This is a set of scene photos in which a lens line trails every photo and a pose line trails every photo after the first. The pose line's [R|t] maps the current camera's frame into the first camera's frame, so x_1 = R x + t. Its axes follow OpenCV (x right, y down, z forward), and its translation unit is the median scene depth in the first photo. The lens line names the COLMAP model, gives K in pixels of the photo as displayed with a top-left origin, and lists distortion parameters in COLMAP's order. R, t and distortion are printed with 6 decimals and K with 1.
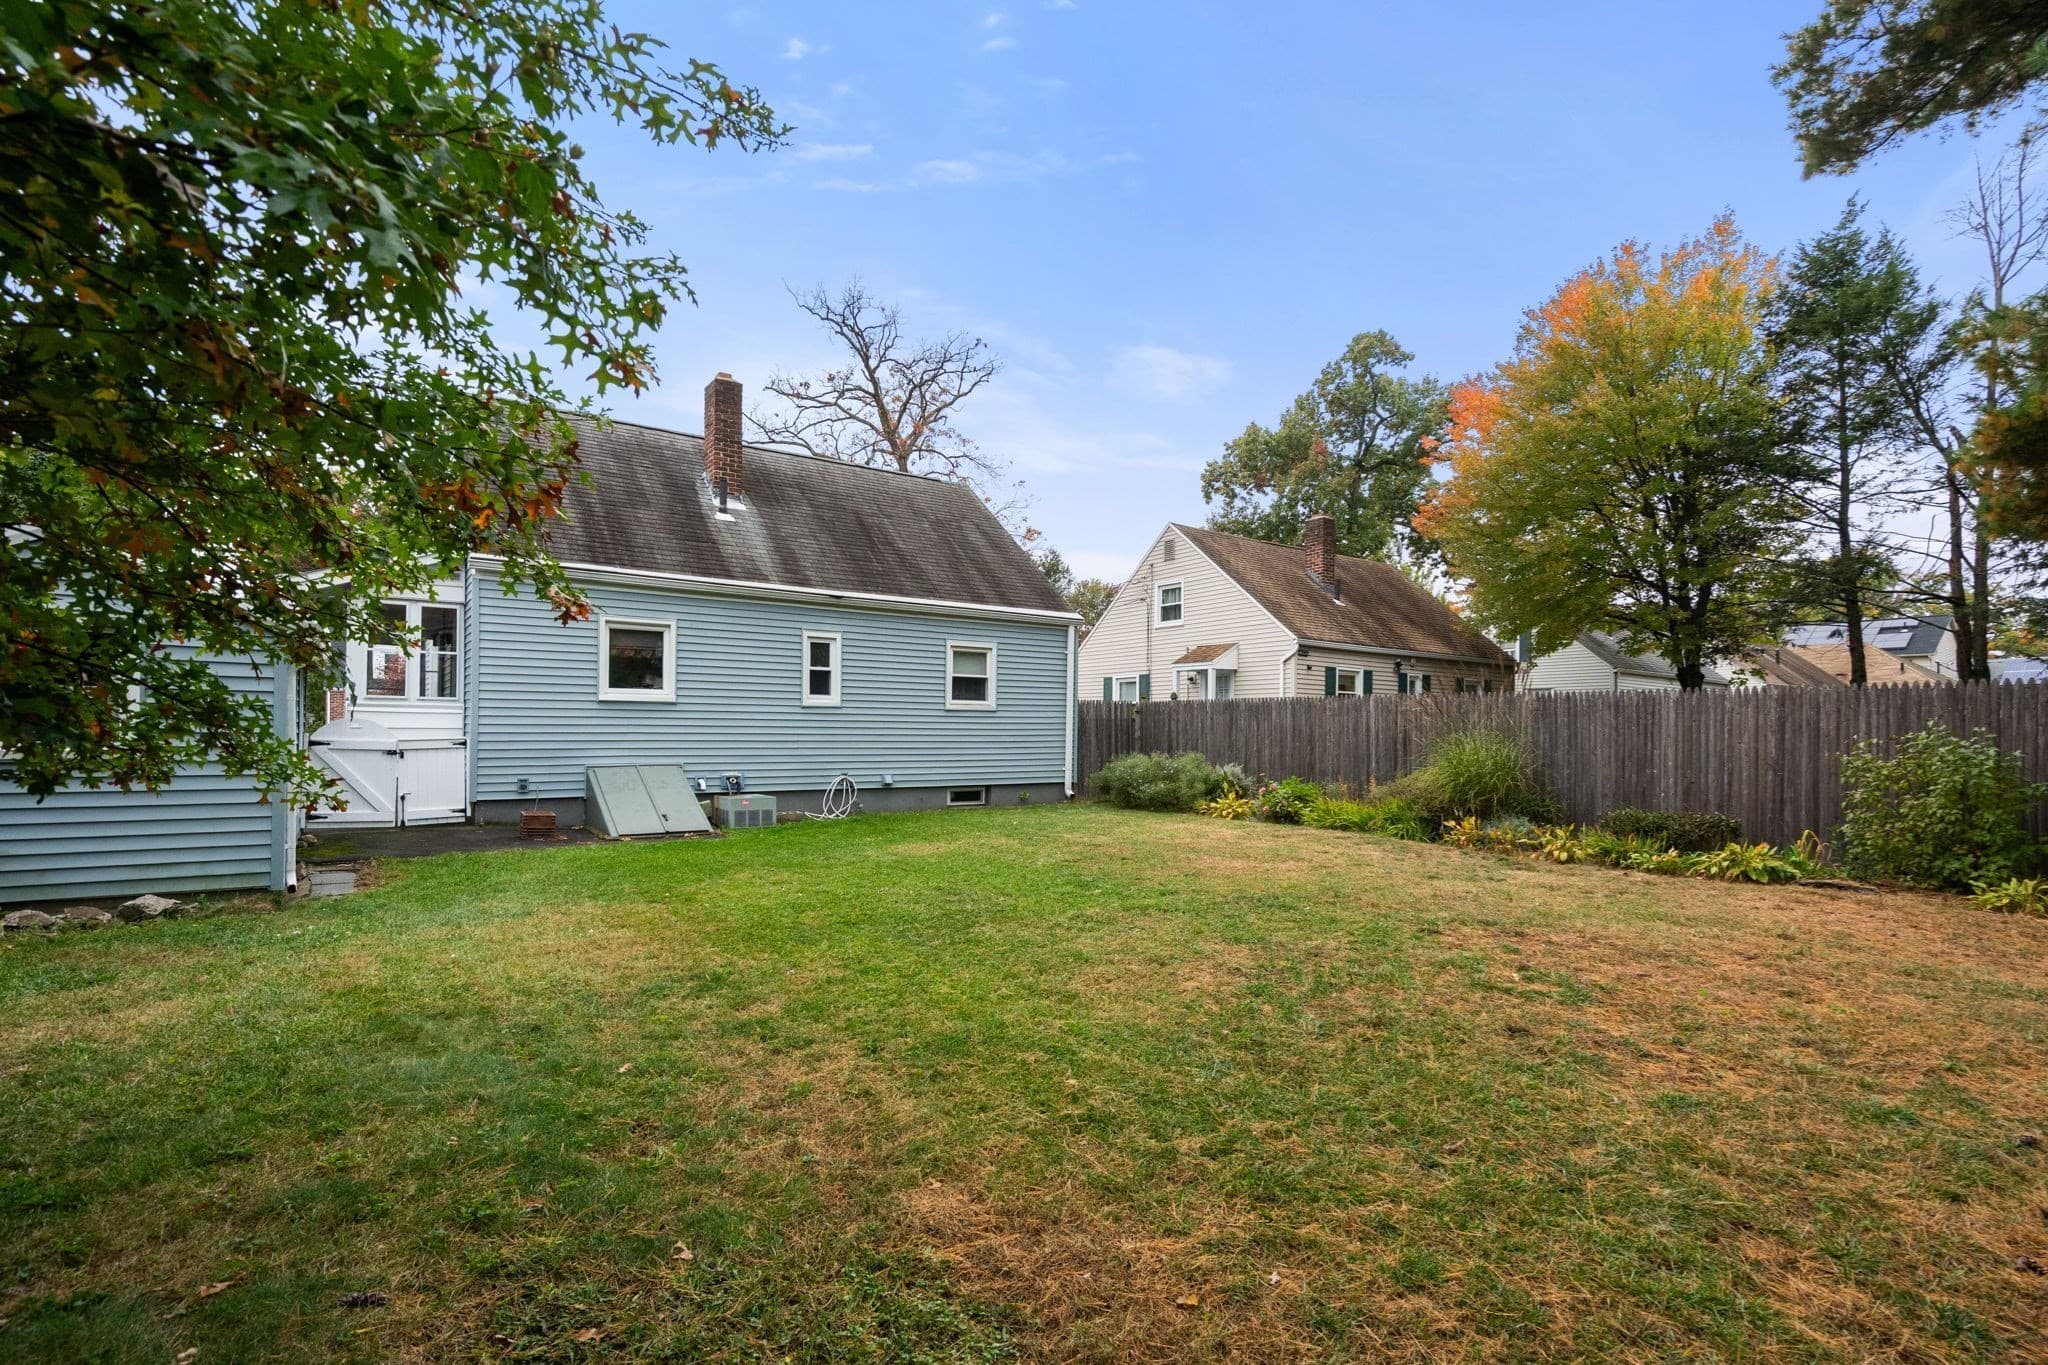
lens RADIAL K [[847.1, 0, 1067.5], [0, 847.1, 747.4], [0, 0, 1]] dist [0.000055, 0.000094]
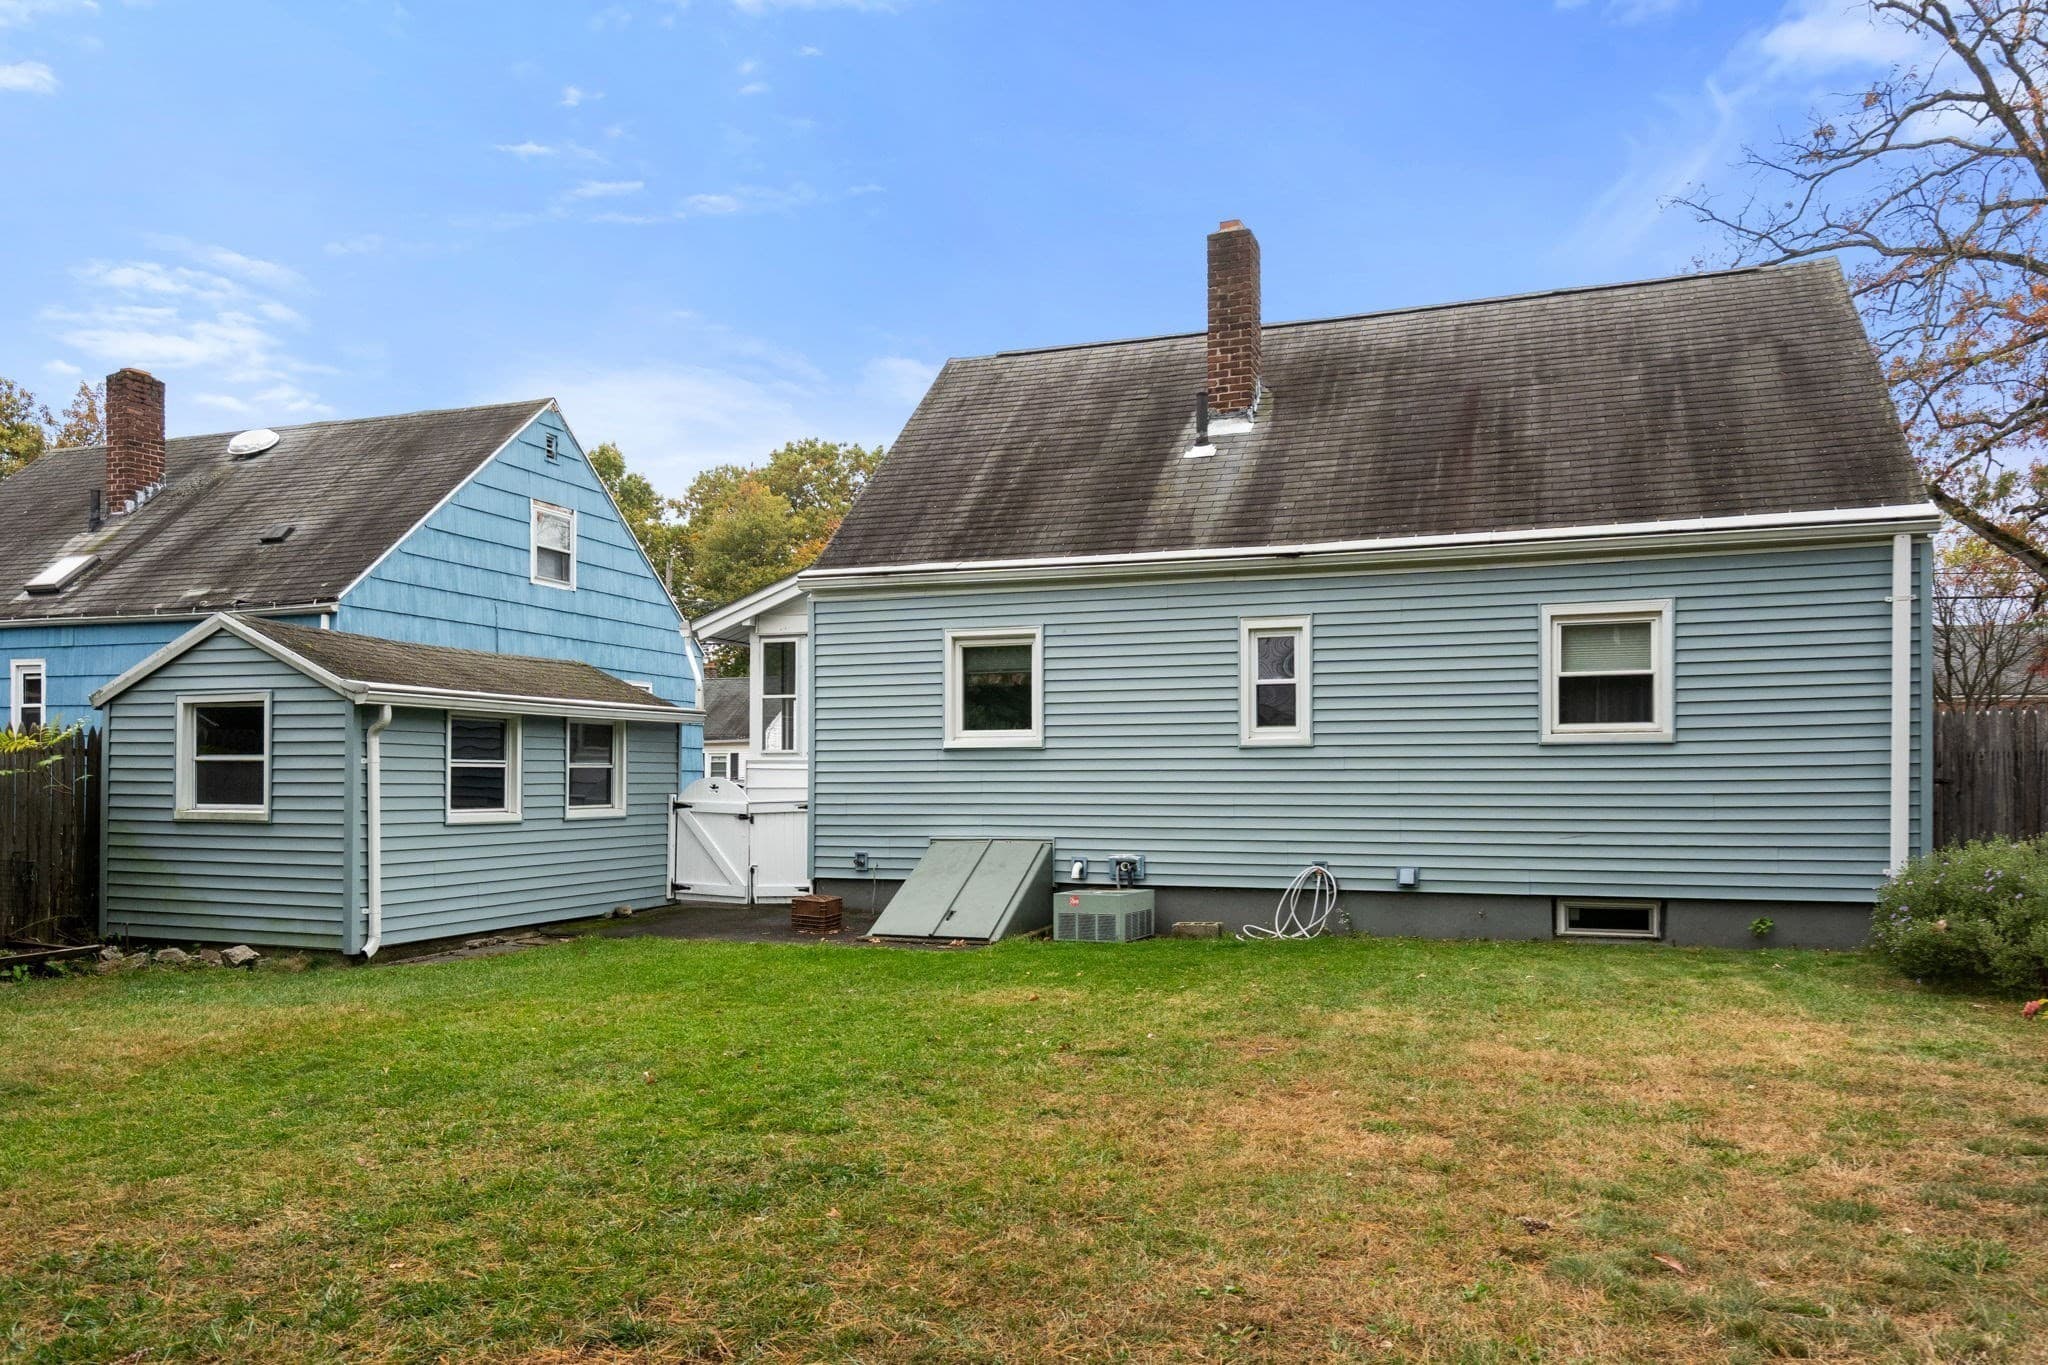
lens RADIAL K [[1393.4, 0, 1070.7], [0, 1393.4, 810.1], [0, 0, 1]] dist [0.013129, 0.000364]
pose [[0.602277, 0.005760, -0.798267, 0.374557], [-0.009169, 0.999958, 0.000298, -0.003126], [0.798235, 0.007140, 0.602304, 0.294215]]
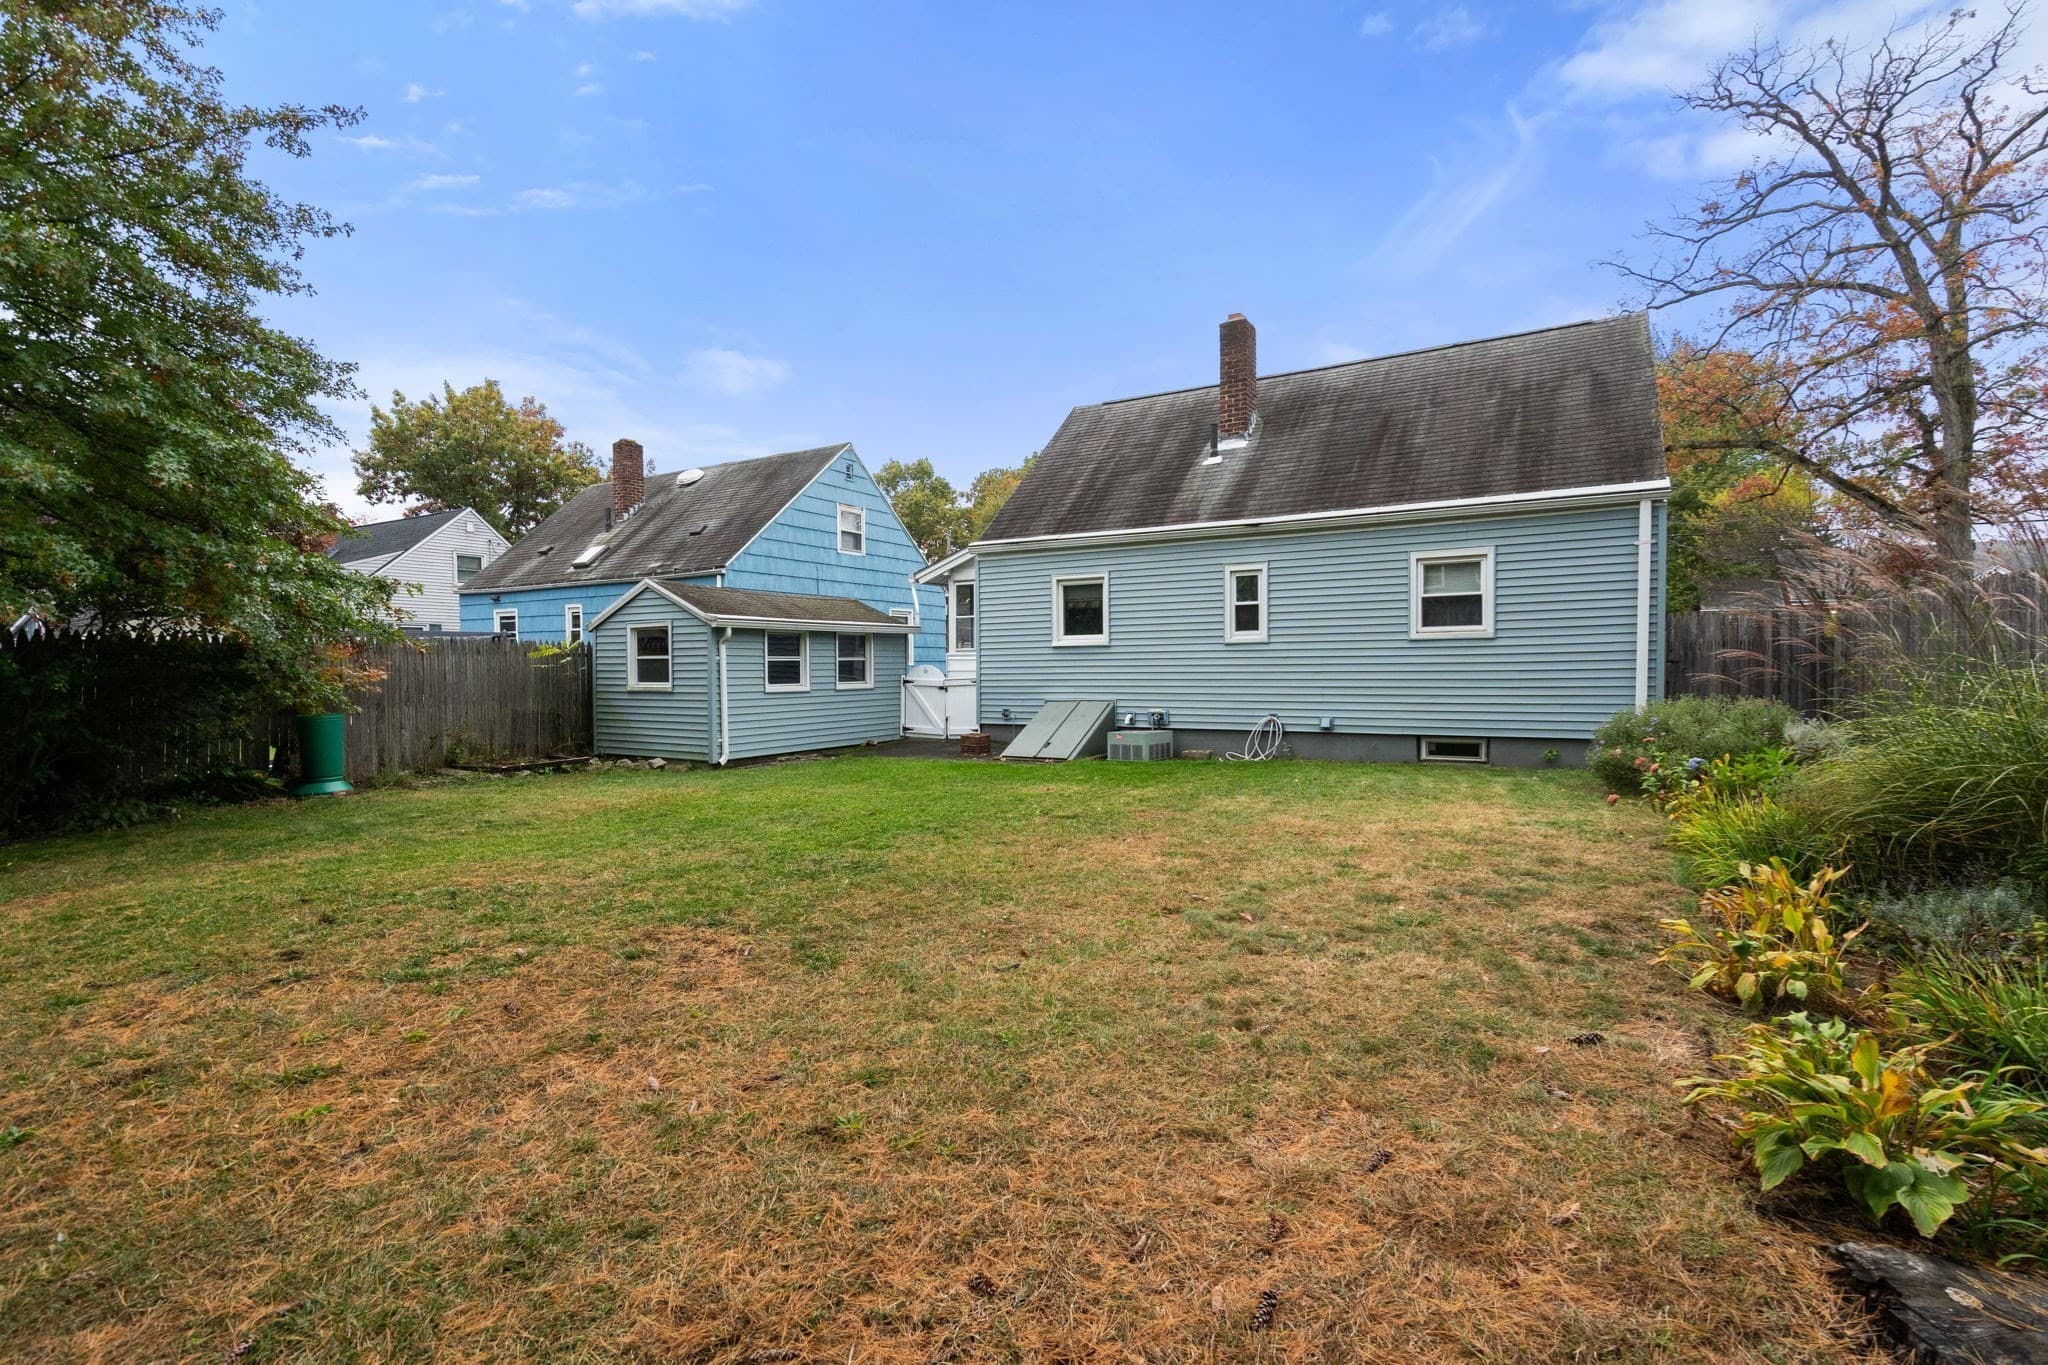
lens RADIAL K [[916.2, 0, 1099.2], [0, 916.2, 718.3], [0, 0, 1]] dist [-0.000398, 0.000565]
pose [[0.468083, 0.035199, -0.882983, 0.521191], [-0.003442, 0.999271, 0.038010, -0.002180], [0.883678, -0.014753, 0.467863, 0.353108]]
